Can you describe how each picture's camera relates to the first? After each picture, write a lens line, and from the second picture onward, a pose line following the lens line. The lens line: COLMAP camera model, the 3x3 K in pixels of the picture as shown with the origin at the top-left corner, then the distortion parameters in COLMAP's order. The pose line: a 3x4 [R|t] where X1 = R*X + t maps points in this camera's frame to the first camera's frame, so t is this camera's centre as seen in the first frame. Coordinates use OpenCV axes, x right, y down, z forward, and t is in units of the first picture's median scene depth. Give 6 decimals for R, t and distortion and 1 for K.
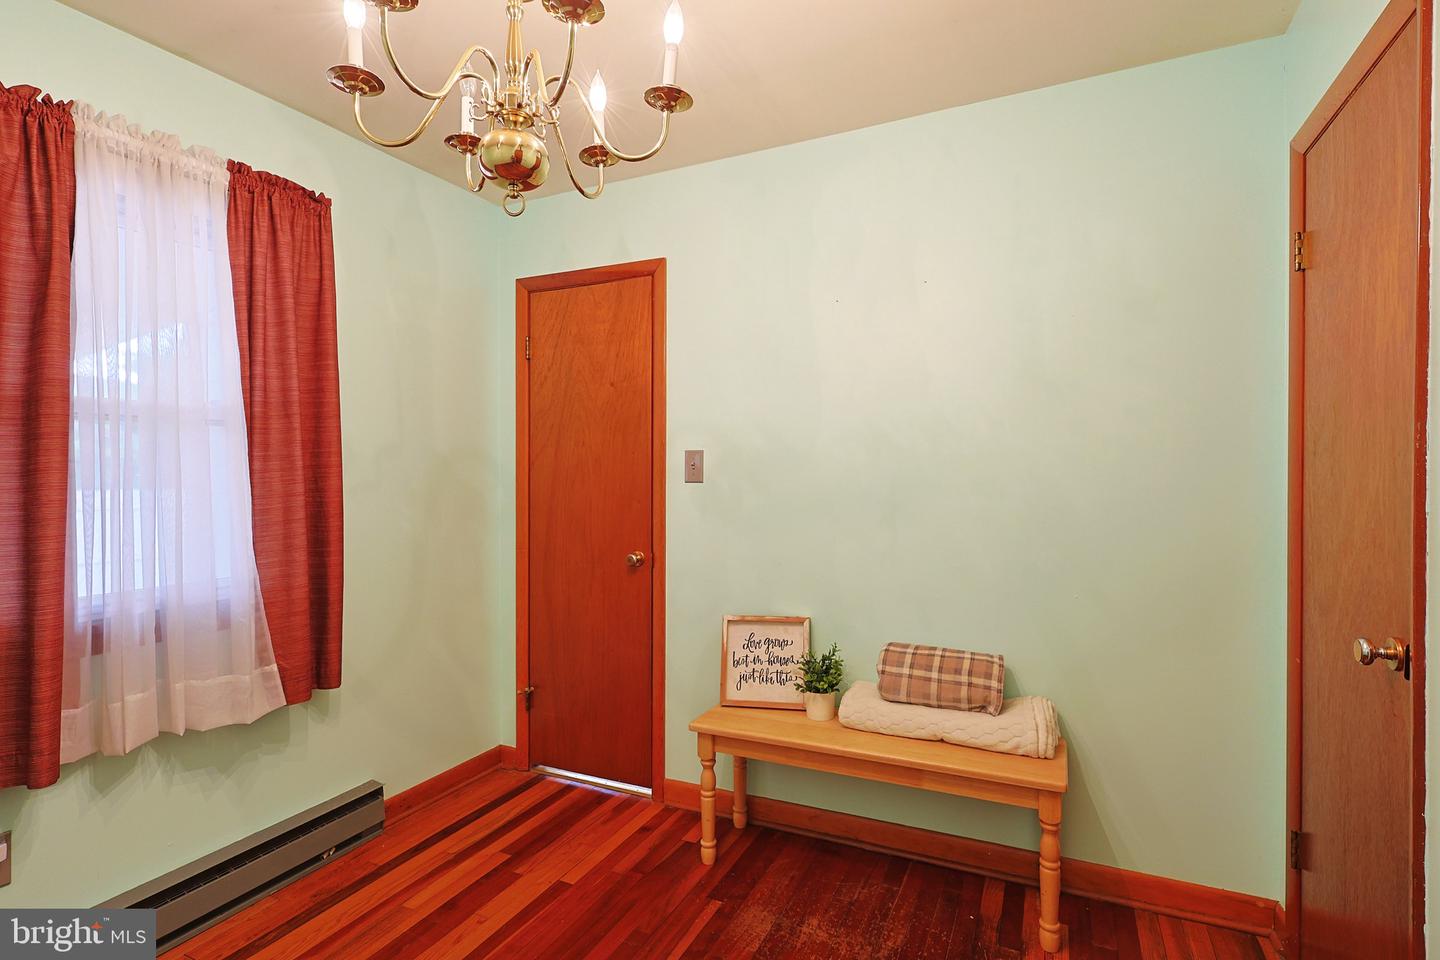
lens RADIAL K [[705.7, 0, 720.5], [0, 705.7, 468.9], [0, 0, 1]] dist [-0.003104, 0.000107]
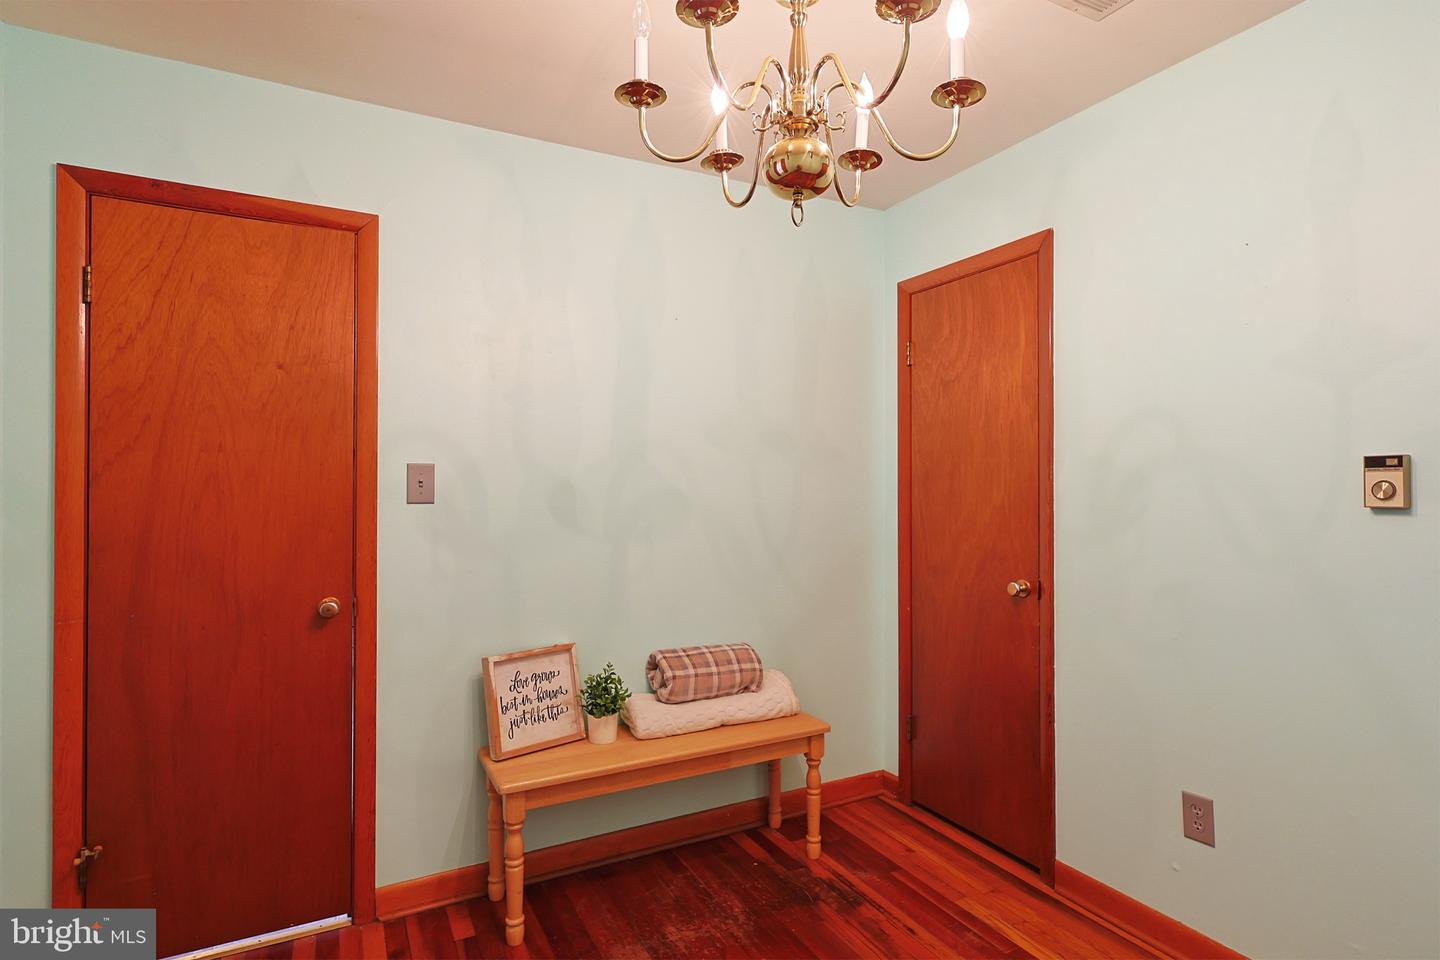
lens RADIAL K [[737.3, 0, 726.1], [0, 737.3, 479.8], [0, 0, 1]] dist [-0.000595, 0.000668]
pose [[0.601496, 0.013468, 0.798762, -0.556222], [-0.003447, 0.999892, -0.014264, 0.002814], [-0.798868, 0.005826, 0.601478, 0.232828]]
